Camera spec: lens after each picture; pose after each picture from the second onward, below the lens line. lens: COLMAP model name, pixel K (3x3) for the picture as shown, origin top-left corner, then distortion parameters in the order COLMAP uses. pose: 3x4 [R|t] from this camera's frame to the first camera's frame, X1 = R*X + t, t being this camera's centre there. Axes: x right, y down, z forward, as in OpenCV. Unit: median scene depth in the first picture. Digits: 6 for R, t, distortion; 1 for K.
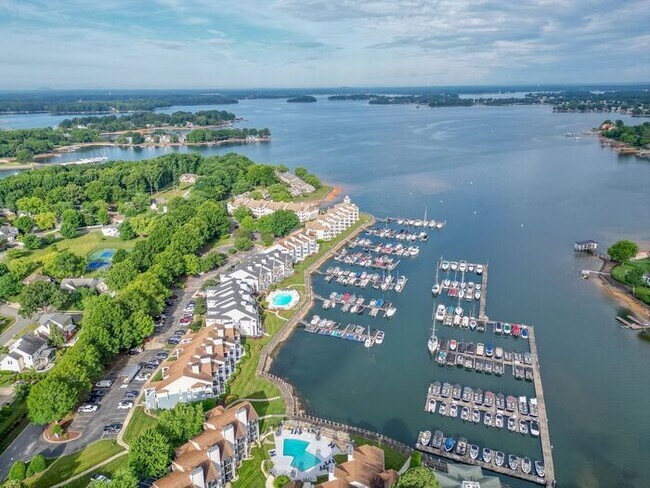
lens RADIAL K [[457.0, 0, 325.7], [0, 457.0, 241.6], [0, 0, 1]] dist [0.080513, -0.077207]
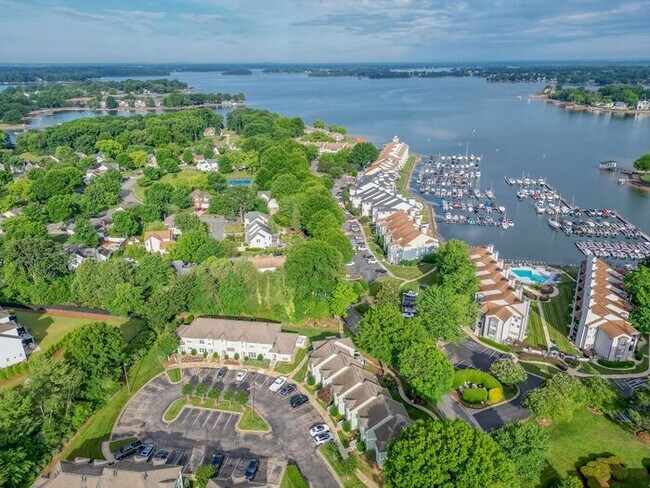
lens RADIAL K [[455.4, 0, 325.4], [0, 455.4, 247.2], [0, 0, 1]] dist [0.075017, -0.068433]
pose [[0.986970, -0.054663, 0.151333, -0.131175], [0.045969, 0.997118, 0.060361, 0.040771], [-0.154196, -0.052618, 0.986638, -0.037115]]
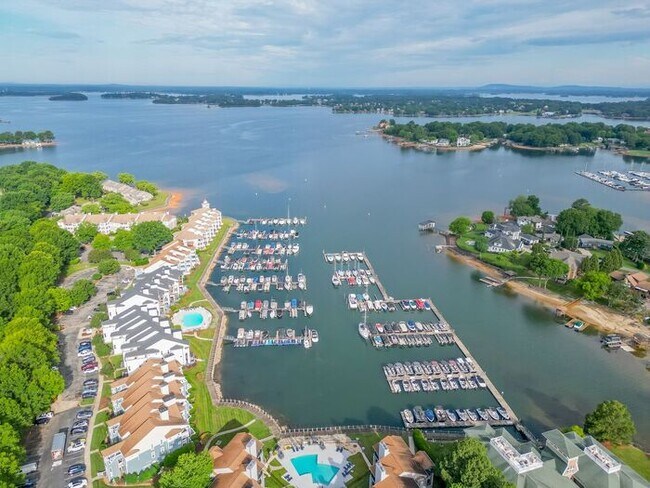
lens RADIAL K [[457.0, 0, 325.7], [0, 457.0, 241.6], [0, 0, 1]] dist [0.080513, -0.077207]
pose [[0.900420, -0.123353, 0.417167, -0.058258], [0.123601, 0.991977, 0.026536, -0.004648], [-0.417094, 0.027669, 0.908442, 0.016247]]
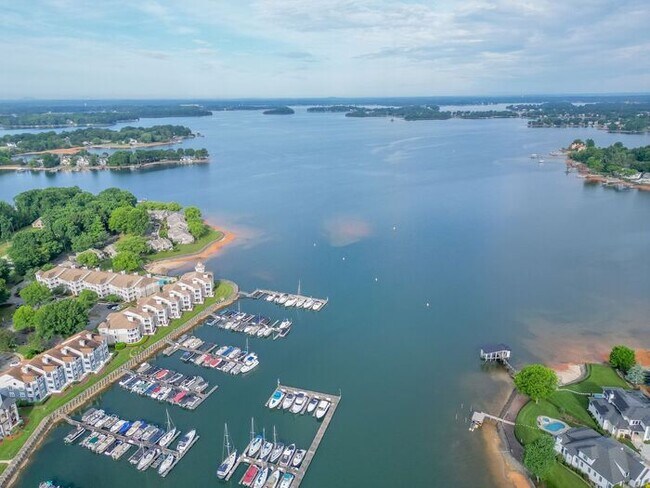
lens RADIAL K [[455.4, 0, 325.4], [0, 455.4, 247.2], [0, 0, 1]] dist [0.075017, -0.068433]
pose [[0.999805, -0.004572, 0.019204, 0.101989], [0.004699, 0.999967, -0.006595, -0.051514], [-0.019173, 0.006684, 0.999794, 0.108949]]
